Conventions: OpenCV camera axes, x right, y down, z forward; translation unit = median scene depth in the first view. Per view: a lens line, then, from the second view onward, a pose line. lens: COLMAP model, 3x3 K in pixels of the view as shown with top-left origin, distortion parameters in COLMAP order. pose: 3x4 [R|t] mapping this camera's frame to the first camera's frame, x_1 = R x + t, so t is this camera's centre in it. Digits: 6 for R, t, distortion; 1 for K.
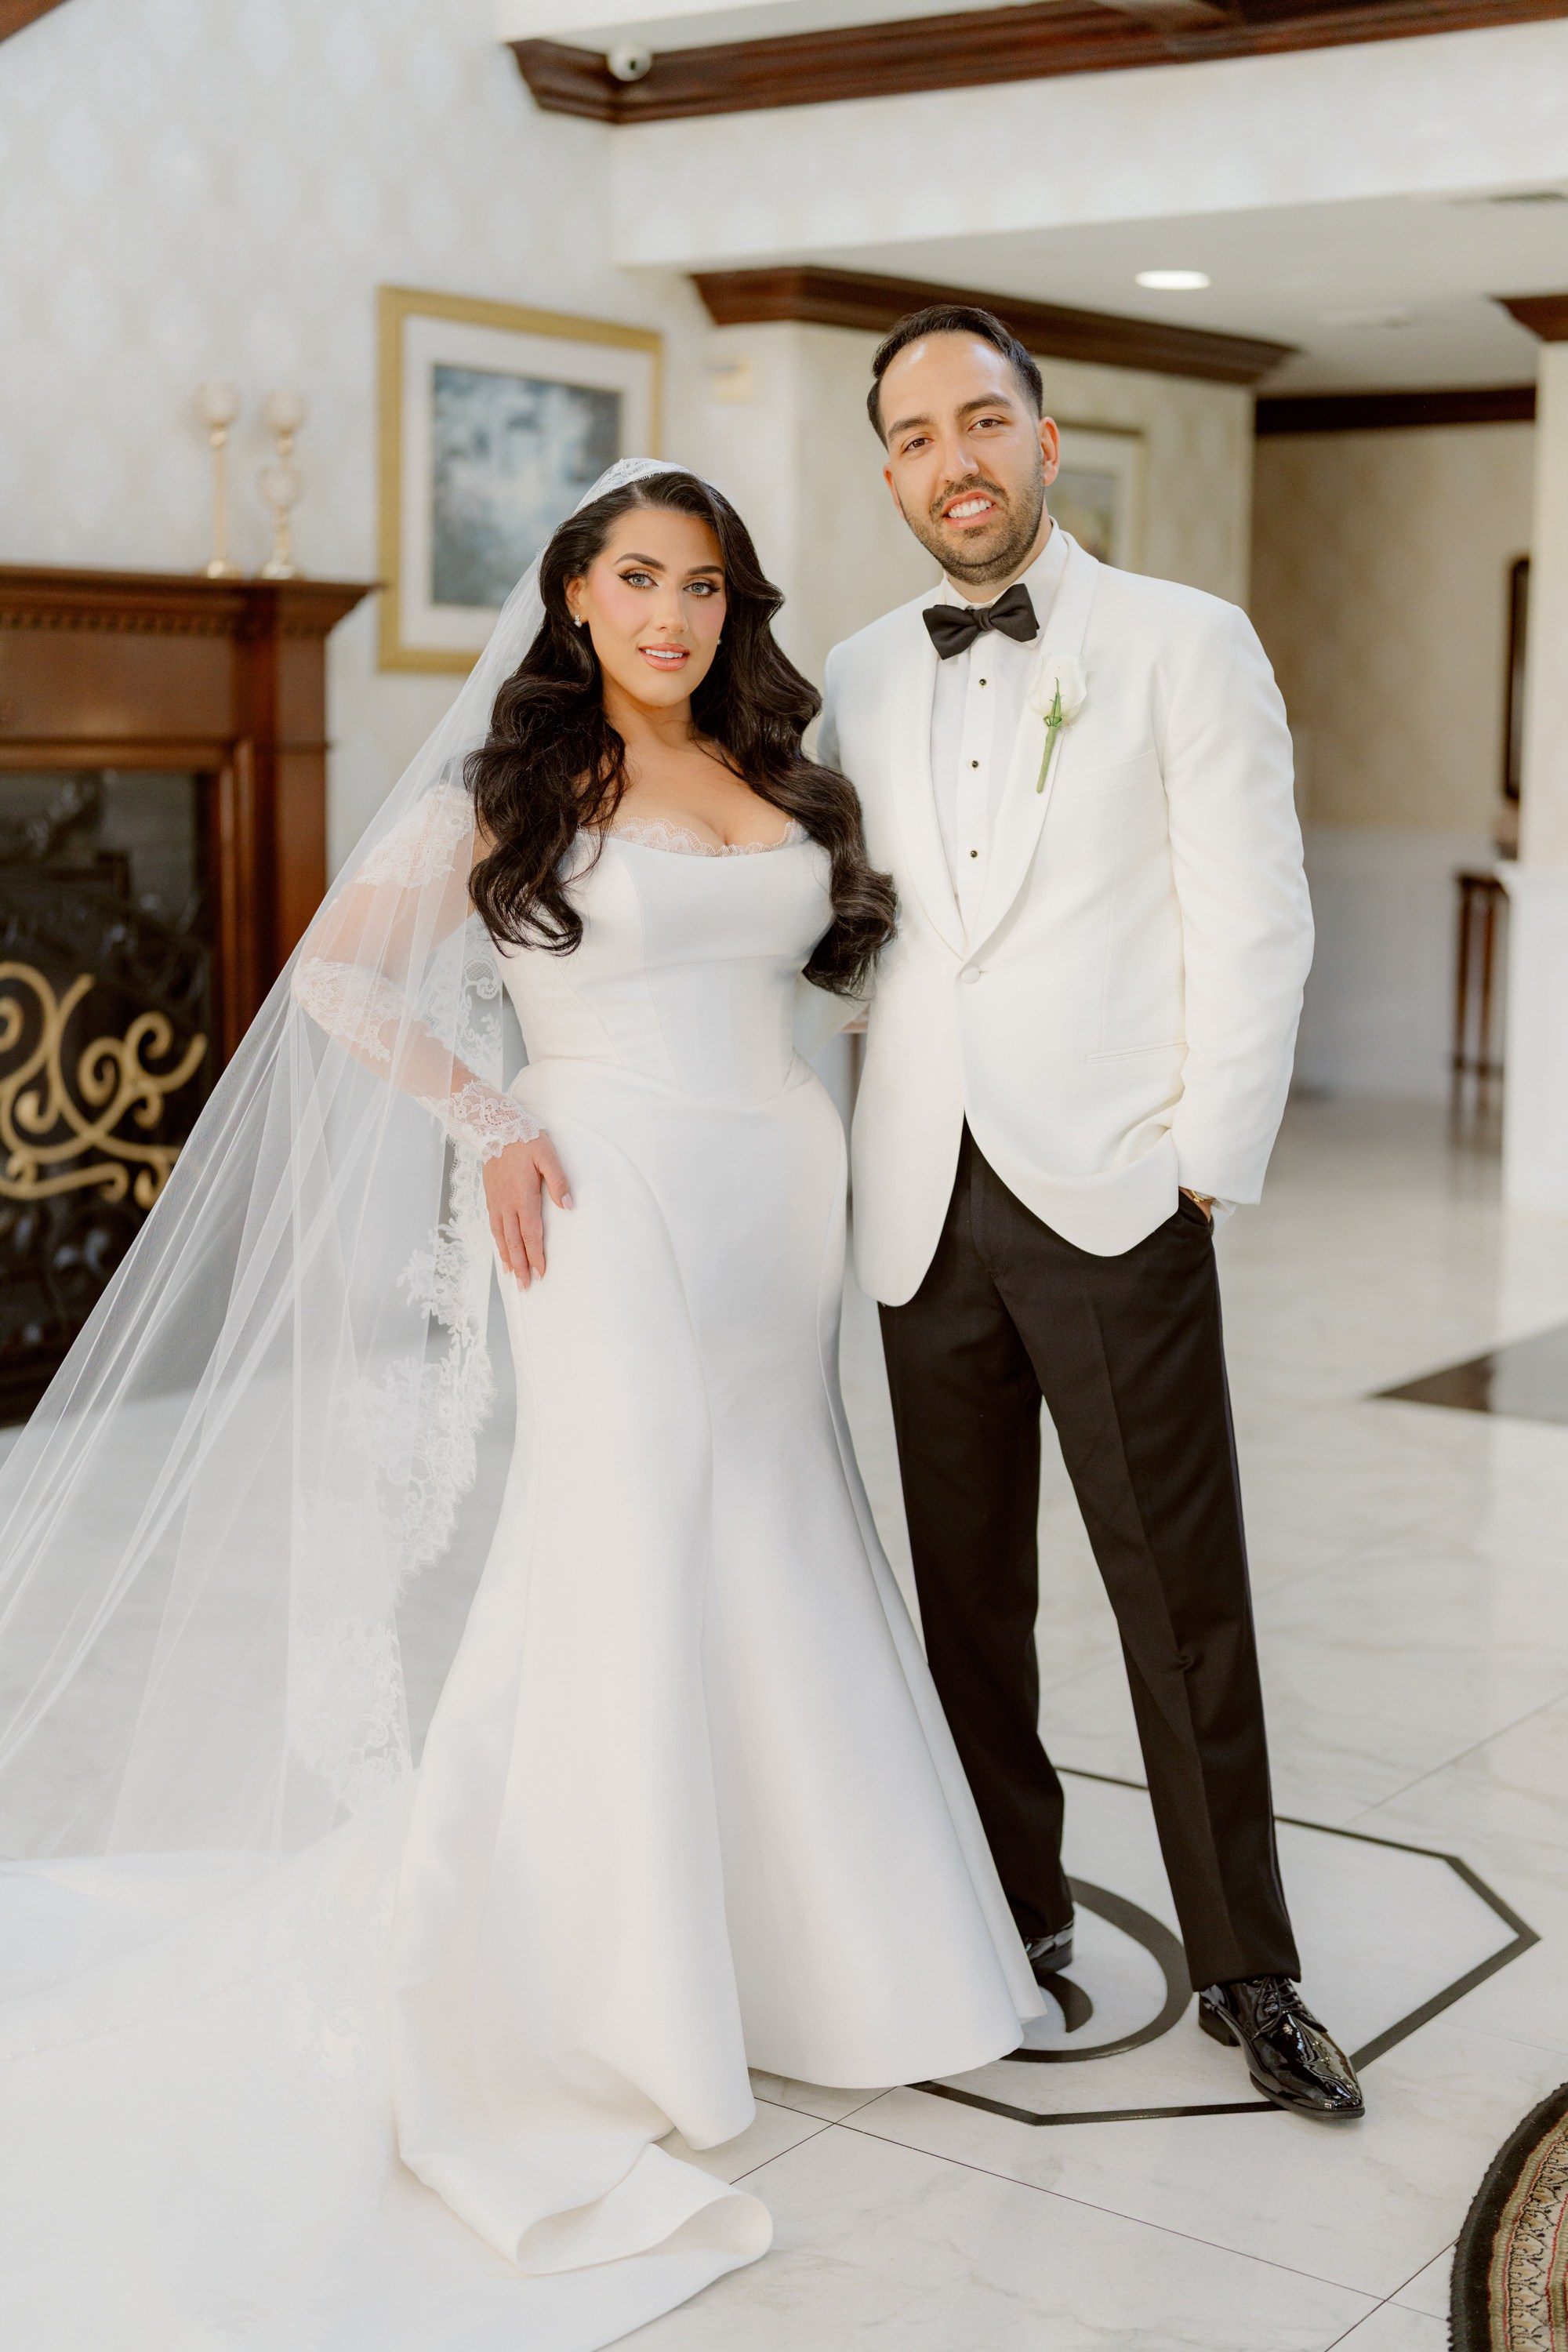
lens RADIAL K [[3284.3, 0, 769.6], [0, 3284.3, 1170.9], [0, 0, 1]] dist [0.015429, 0.000000]
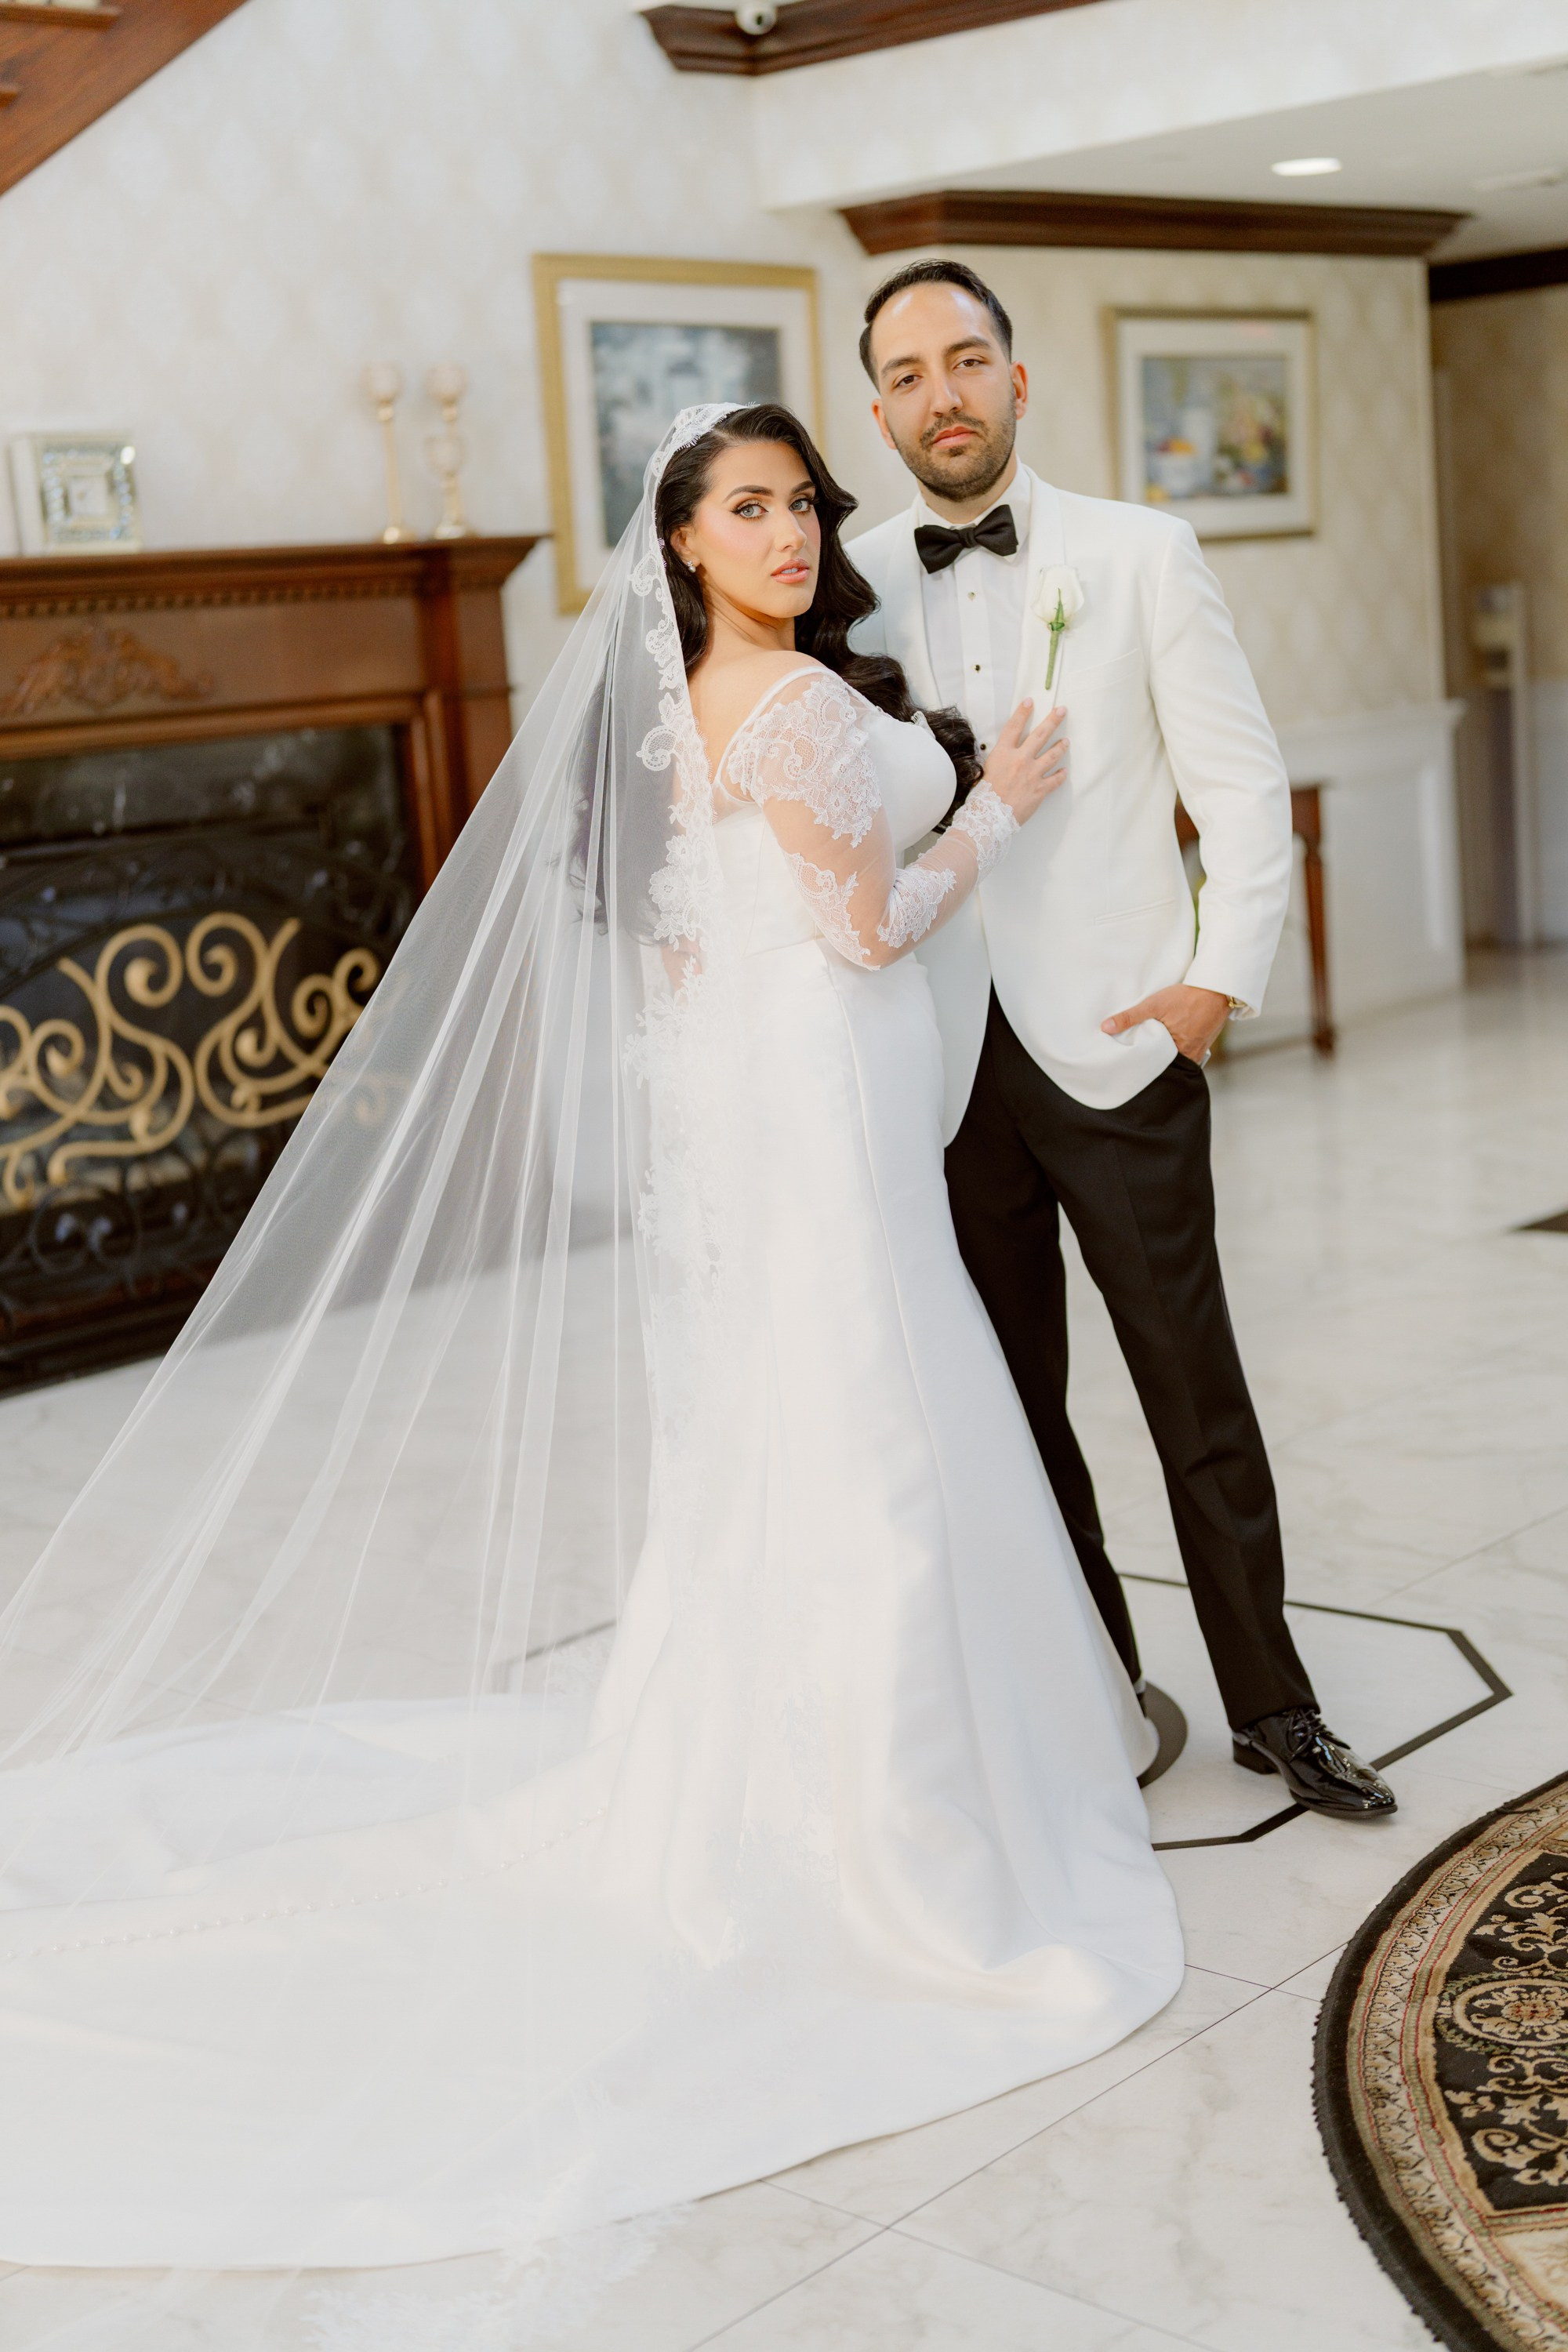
lens RADIAL K [[3284.3, 0, 766.0], [0, 3284.3, 1136.7], [0, 0, 1]] dist [0.015429, 0.000000]
pose [[0.990393, -0.068996, -0.119841, 0.068448], [0.071128, 0.997375, 0.013596, 0.008160], [0.118589, -0.021990, 0.992700, -0.062016]]
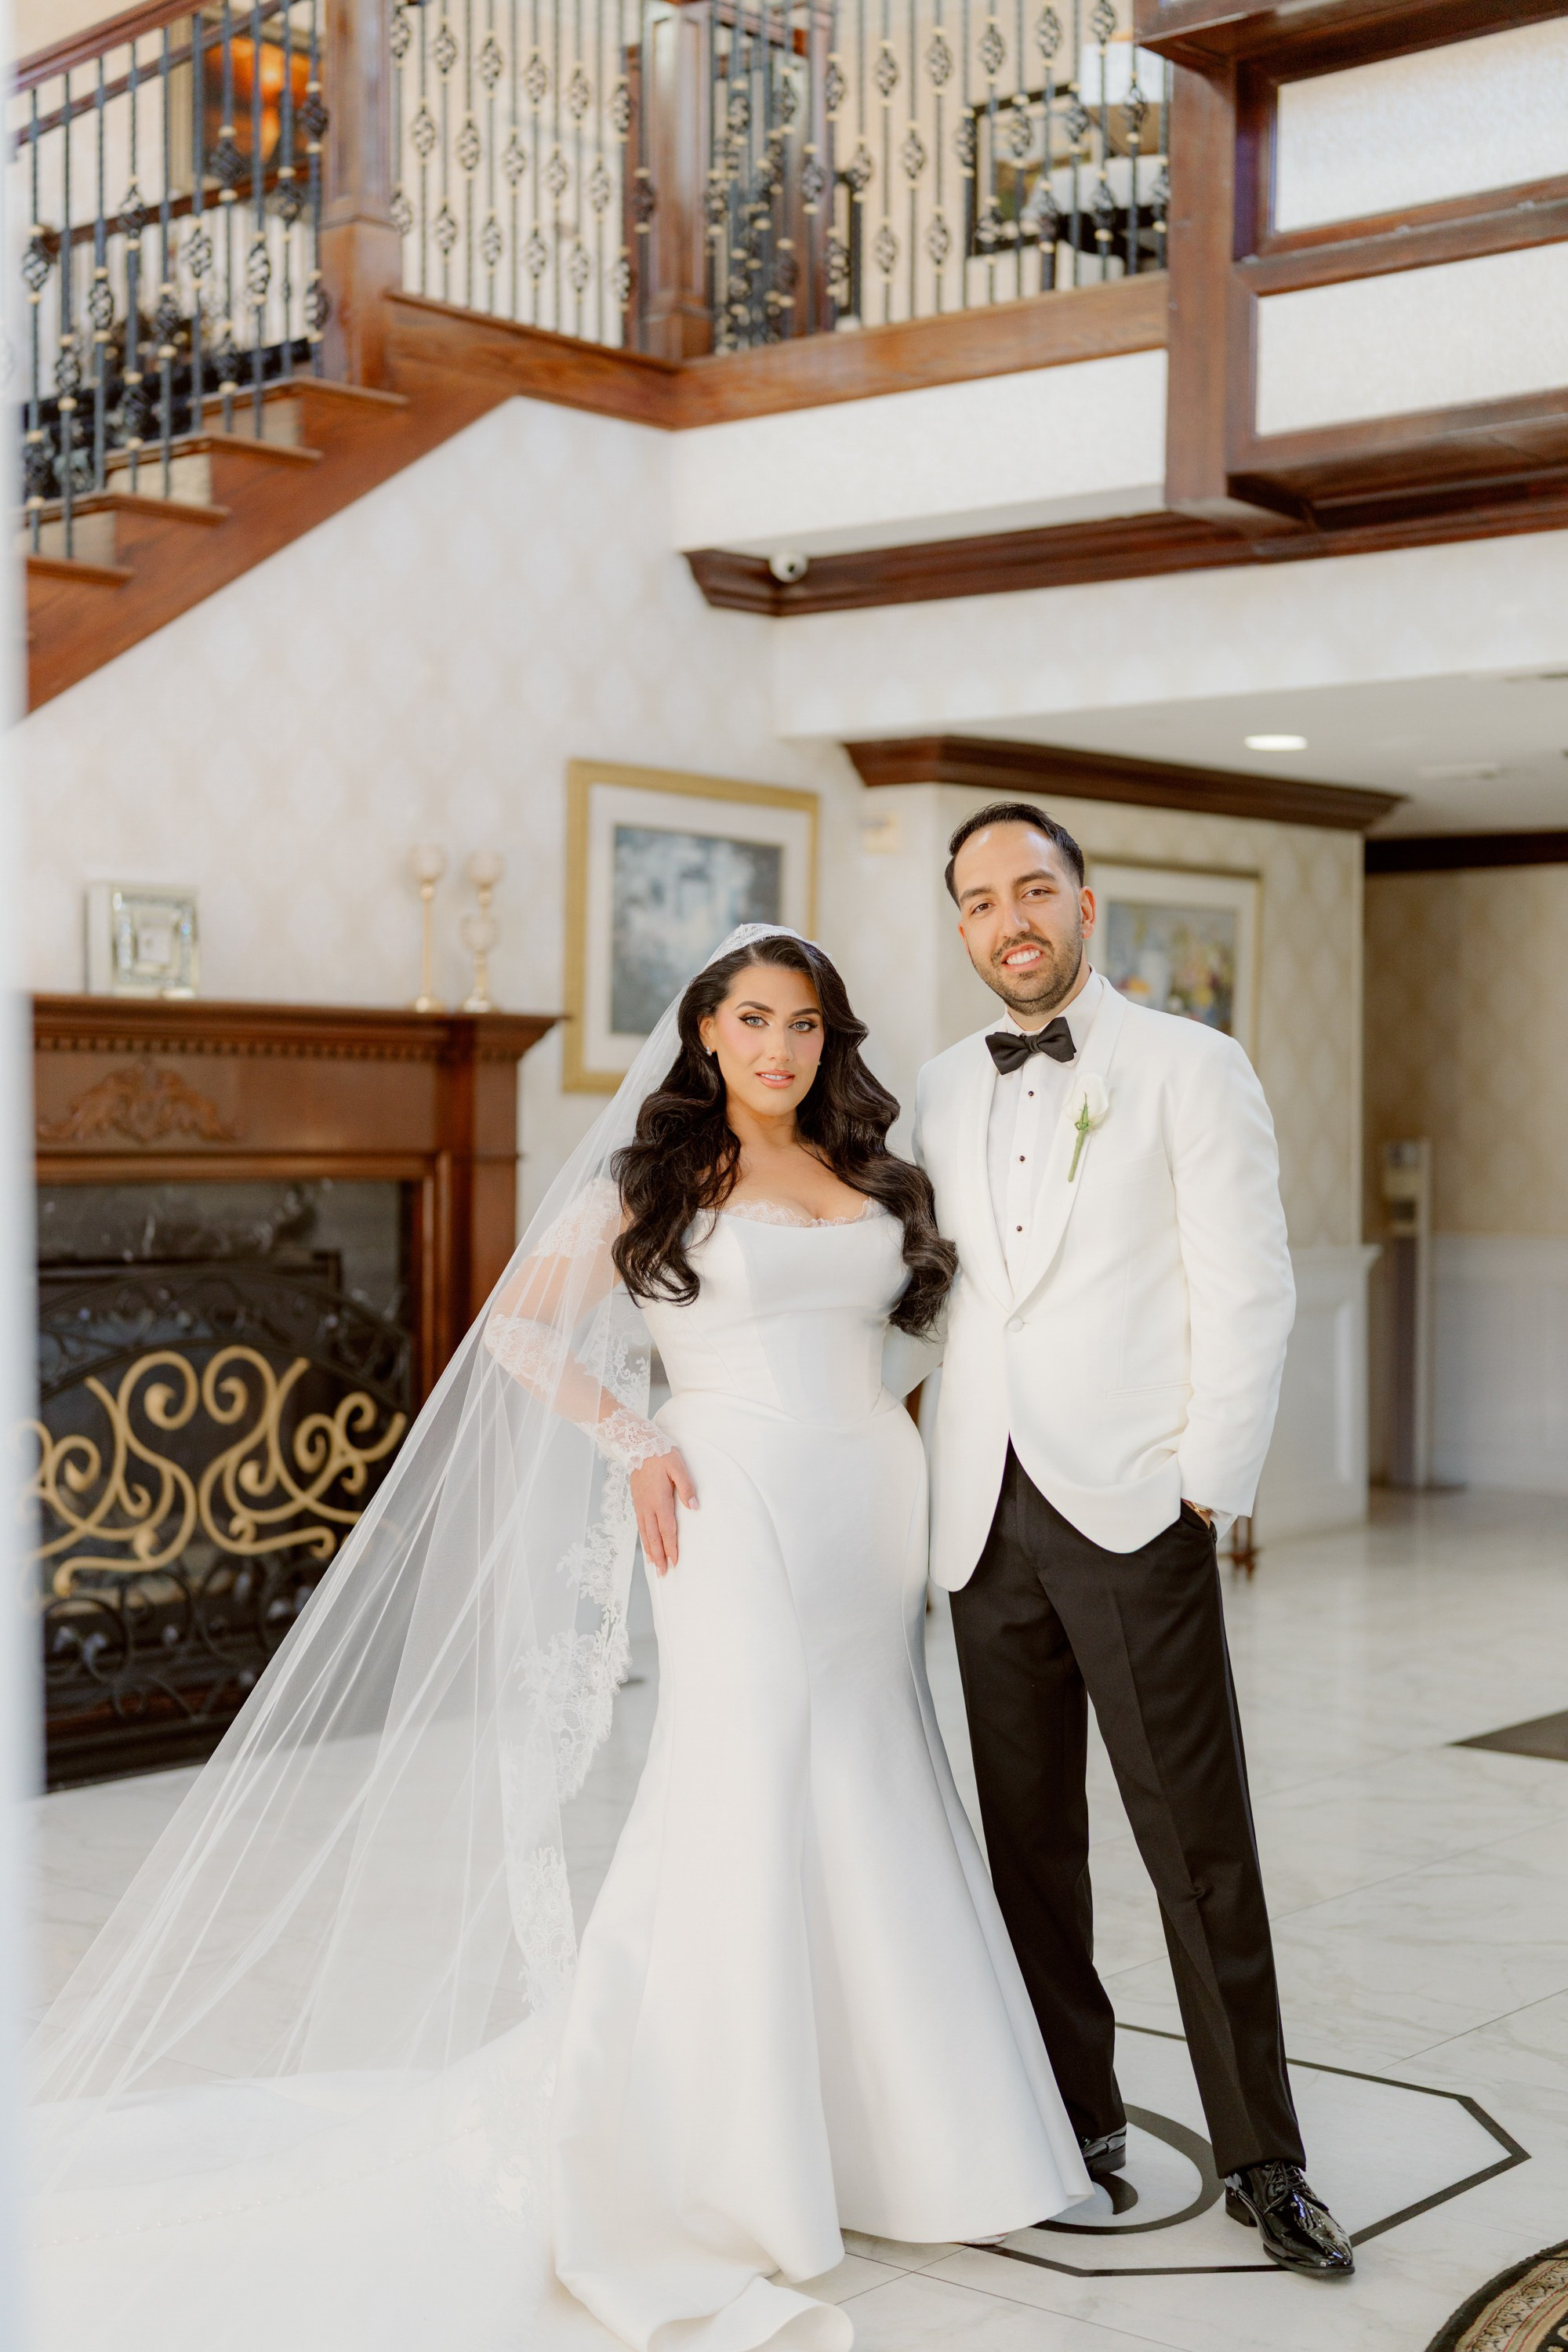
lens RADIAL K [[3284.3, 0, 778.5], [0, 3284.3, 1130.4], [0, 0, 1]] dist [0.015429, 0.000000]
pose [[0.998329, -0.006062, -0.057476, 0.020347], [-0.002013, 0.990234, -0.139403, 0.019152], [0.057759, 0.139285, 0.988566, -0.115155]]
